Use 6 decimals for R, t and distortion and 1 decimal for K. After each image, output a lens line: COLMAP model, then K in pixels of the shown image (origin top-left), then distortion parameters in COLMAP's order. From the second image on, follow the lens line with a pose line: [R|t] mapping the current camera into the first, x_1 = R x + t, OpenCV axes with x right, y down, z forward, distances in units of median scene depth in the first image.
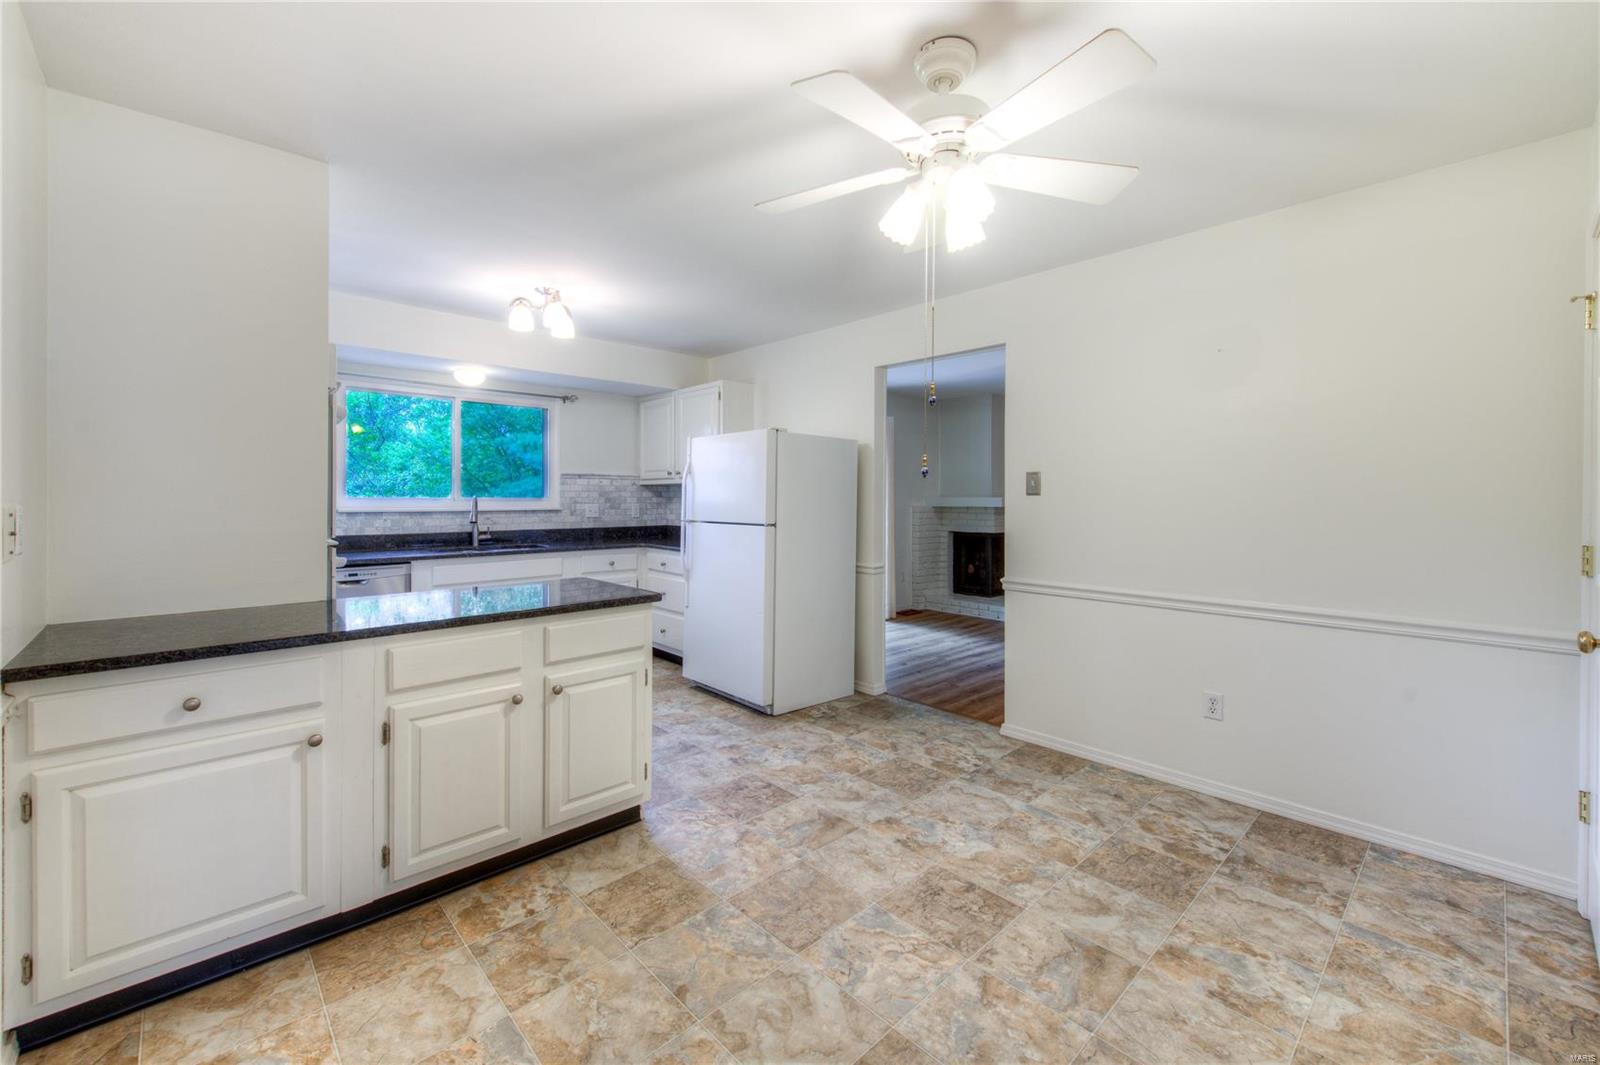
lens RADIAL K [[636.8, 0, 821.0], [0, 636.8, 519.4], [0, 0, 1]] dist [0.004886, 0.000170]
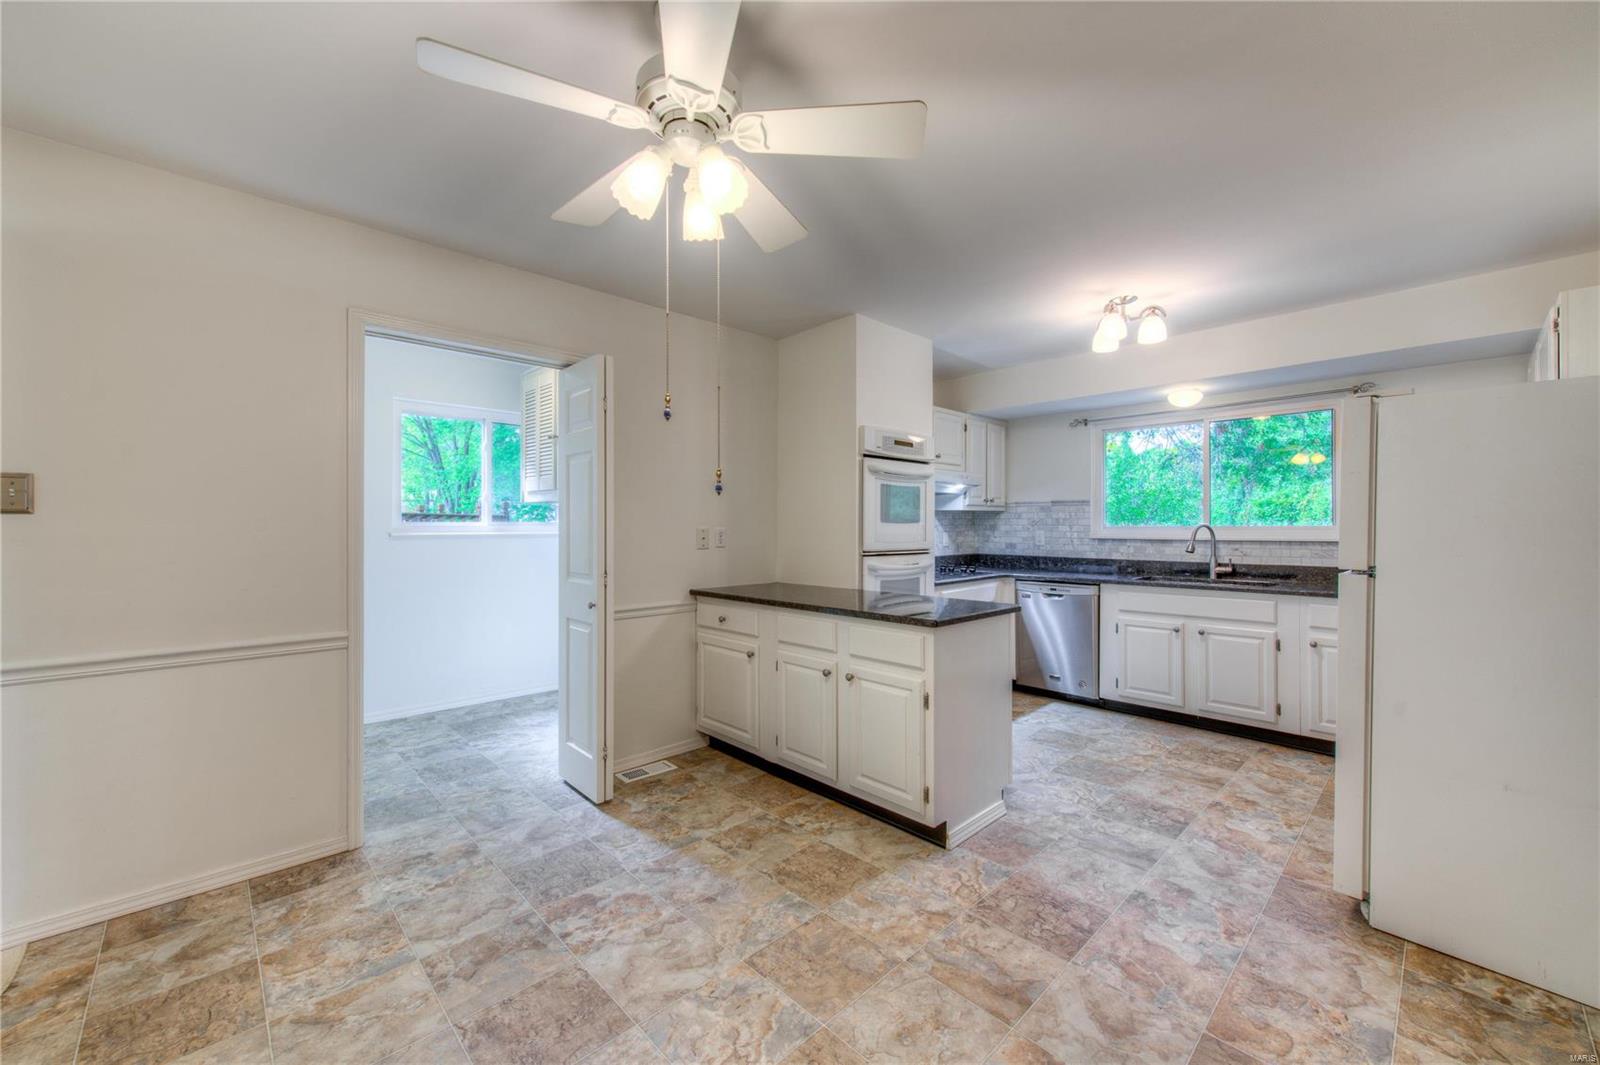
lens RADIAL K [[639.6, 0, 800.0], [0, 639.6, 532.5], [0, 0, 1]] dist [0.001810, -0.000271]
pose [[-0.010091, 0.006130, -0.999930, 0.804062], [-0.036328, 0.999319, 0.006493, -0.018506], [0.999289, 0.036391, -0.009861, 0.870247]]
